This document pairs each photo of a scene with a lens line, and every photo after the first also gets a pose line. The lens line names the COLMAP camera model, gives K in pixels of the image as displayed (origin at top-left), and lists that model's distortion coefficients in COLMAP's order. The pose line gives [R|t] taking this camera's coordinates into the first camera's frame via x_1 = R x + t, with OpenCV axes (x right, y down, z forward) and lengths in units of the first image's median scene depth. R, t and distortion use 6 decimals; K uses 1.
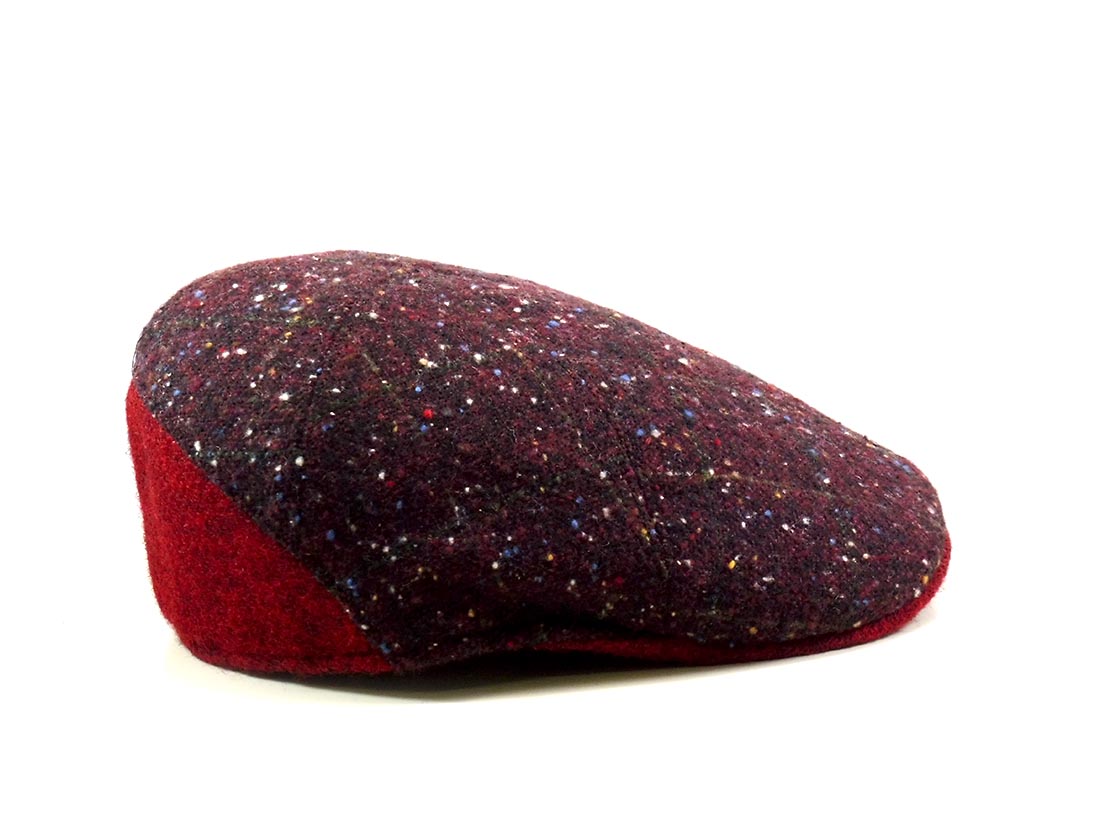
lens RADIAL K [[4093.8, 0, 550.0], [0, 4093.8, 412.5], [0, 0, 1]] dist [2.048658, -137.641511]
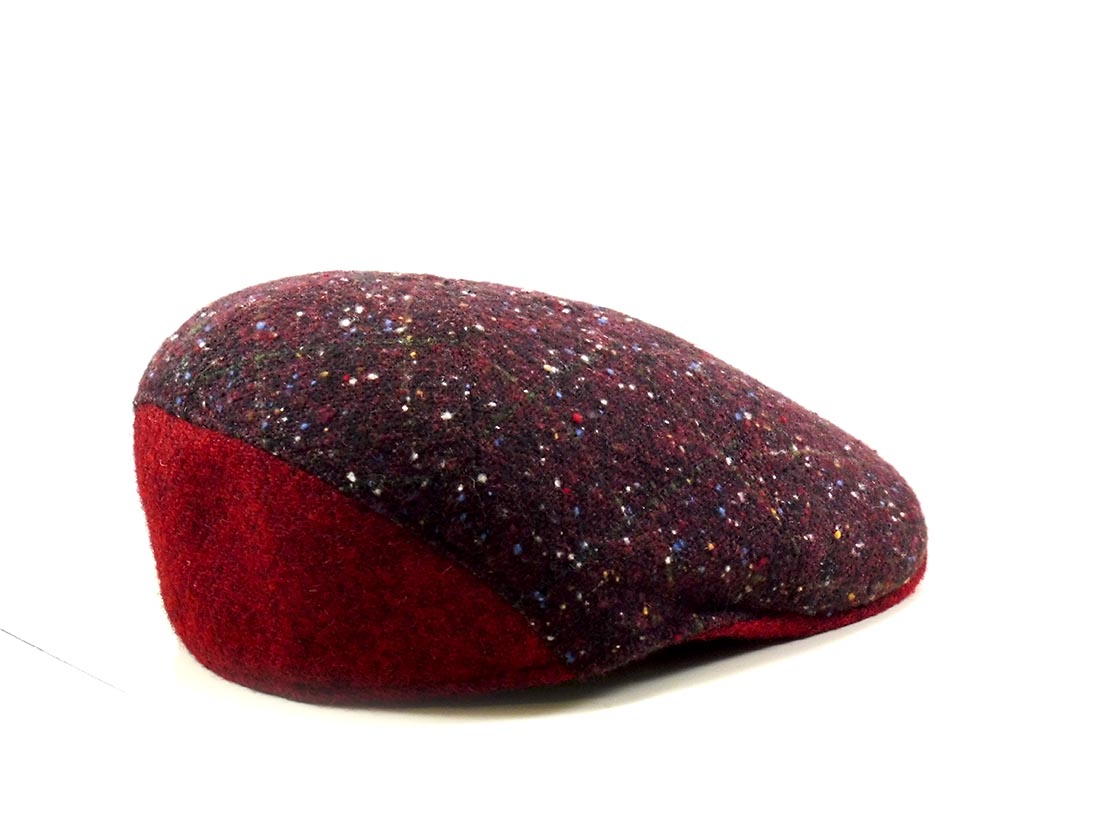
lens RADIAL K [[4093.8, 0, 550.0], [0, 4093.8, 412.5], [0, 0, 1]] dist [2.048658, -137.641511]
pose [[0.883778, -0.102967, 0.456437, -0.490601], [0.106427, 0.994154, 0.018200, -0.019865], [-0.455643, 0.032492, 0.889570, 0.118491]]
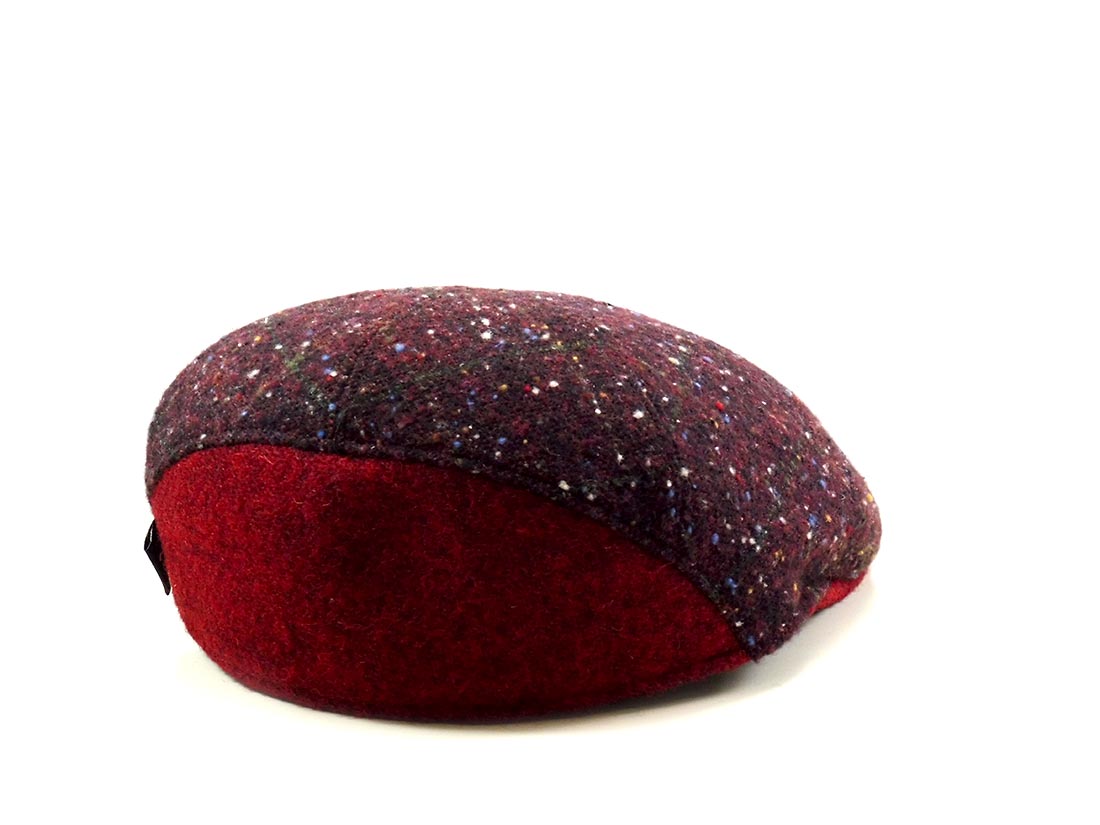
lens RADIAL K [[4093.8, 0, 550.0], [0, 4093.8, 412.5], [0, 0, 1]] dist [2.048658, -137.641511]
pose [[0.558536, -0.177192, 0.810334, -0.870730], [0.194051, 0.977721, 0.080040, -0.086862], [-0.806462, 0.112540, 0.580477, 0.450710]]
